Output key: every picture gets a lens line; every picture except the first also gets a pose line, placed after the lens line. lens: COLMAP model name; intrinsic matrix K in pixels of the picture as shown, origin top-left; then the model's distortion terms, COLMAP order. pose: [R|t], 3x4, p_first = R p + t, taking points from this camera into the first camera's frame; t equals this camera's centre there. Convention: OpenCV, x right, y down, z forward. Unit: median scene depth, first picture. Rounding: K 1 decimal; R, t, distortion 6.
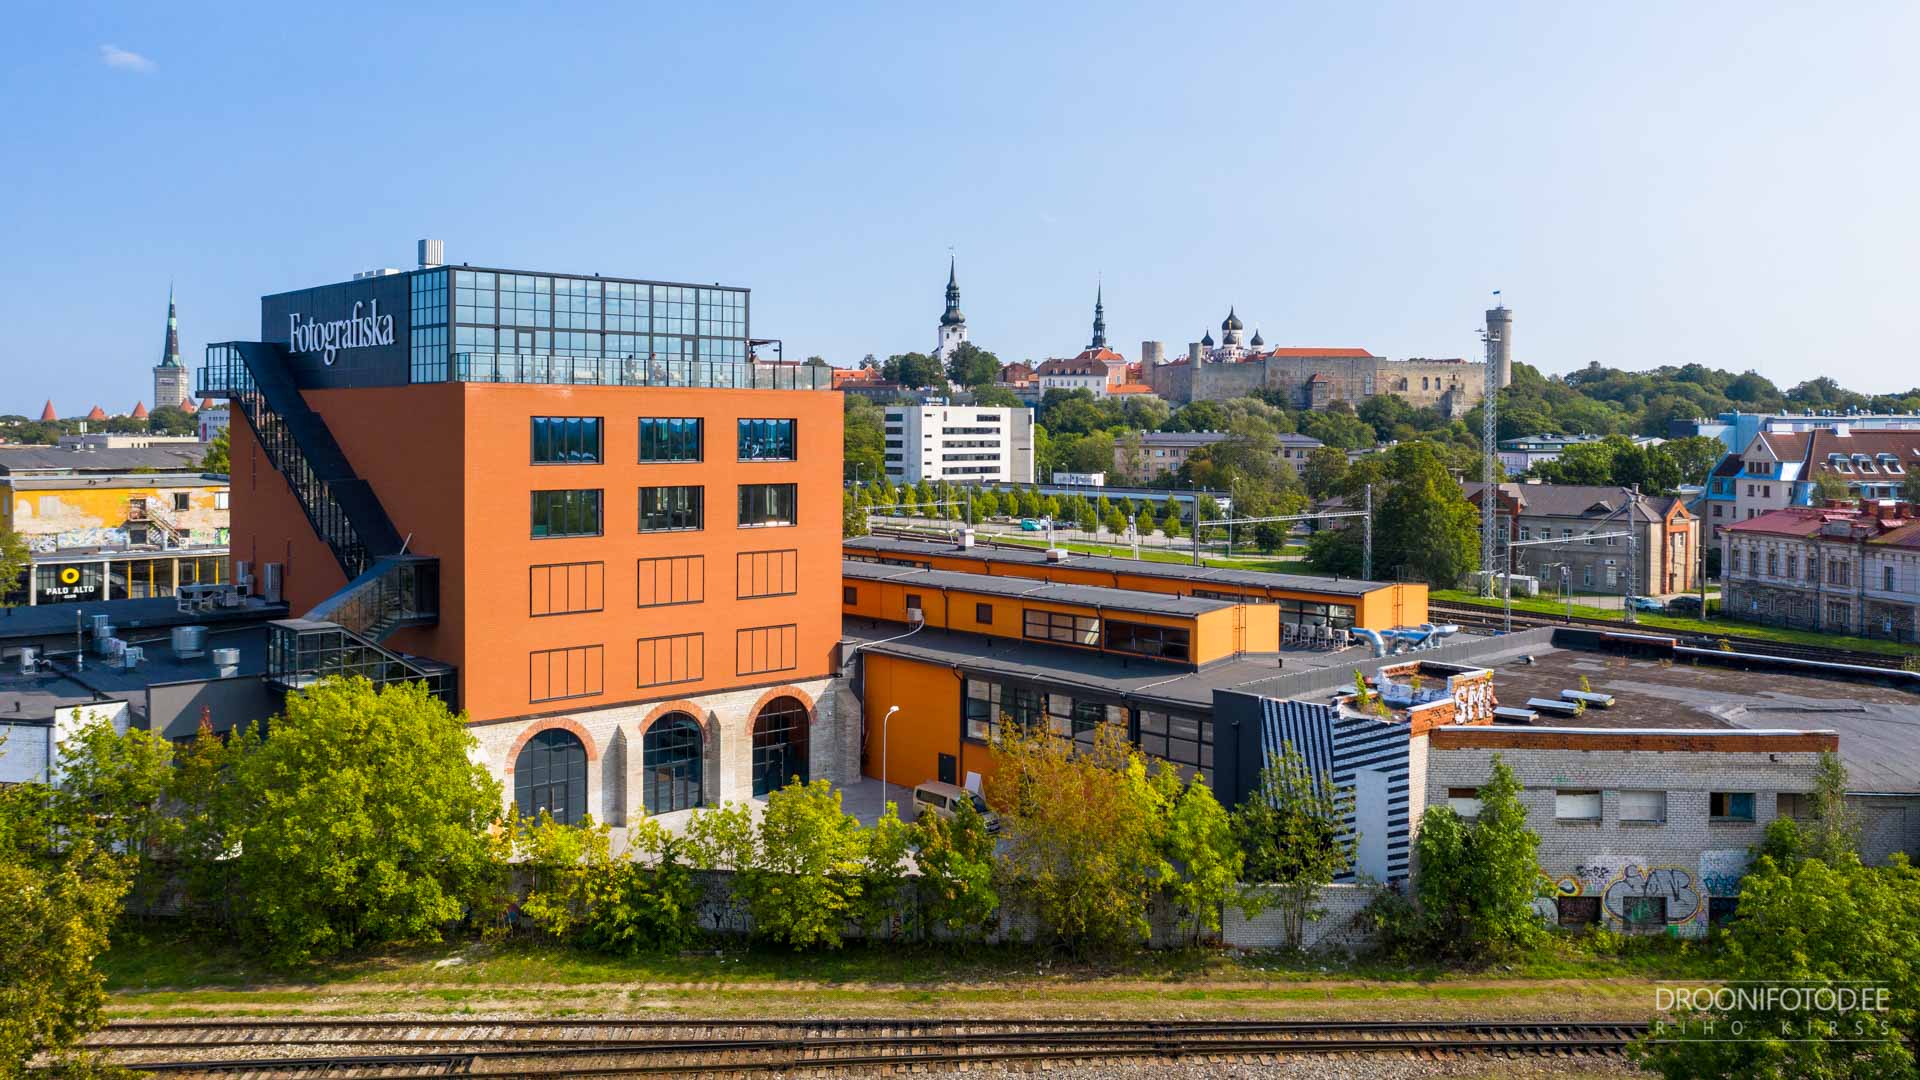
lens RADIAL K [[1509.7, 0, 878.0], [0, 1509.7, 541.7], [0, 0, 1]] dist [-0.002754, 0.001408]
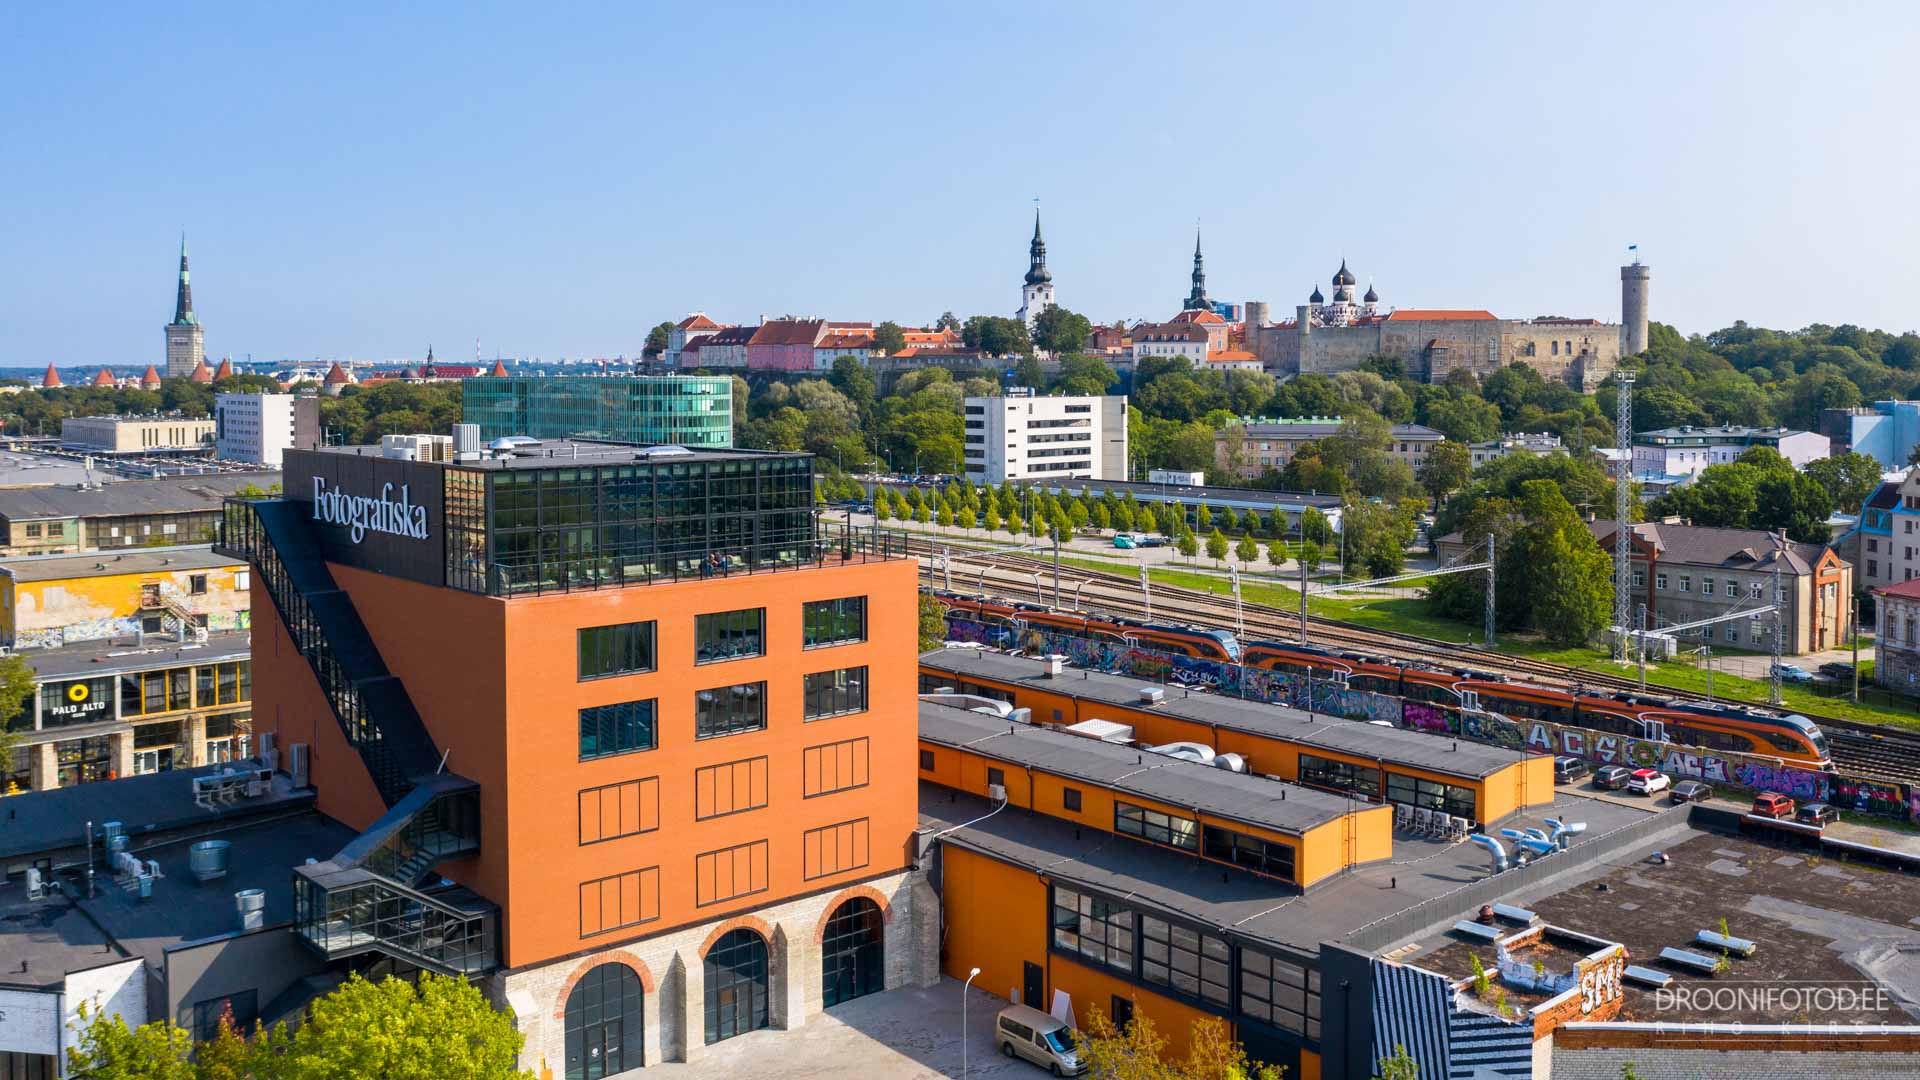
lens RADIAL K [[1645.1, 0, 960.5], [0, 1645.1, 535.5], [0, 0, 1]] dist [0.001620, -0.002623]
pose [[0.999972, -0.007425, 0.001020, 0.002045], [0.007404, 0.999790, 0.019110, -0.123800], [-0.001162, -0.019102, 0.999817, -0.000745]]
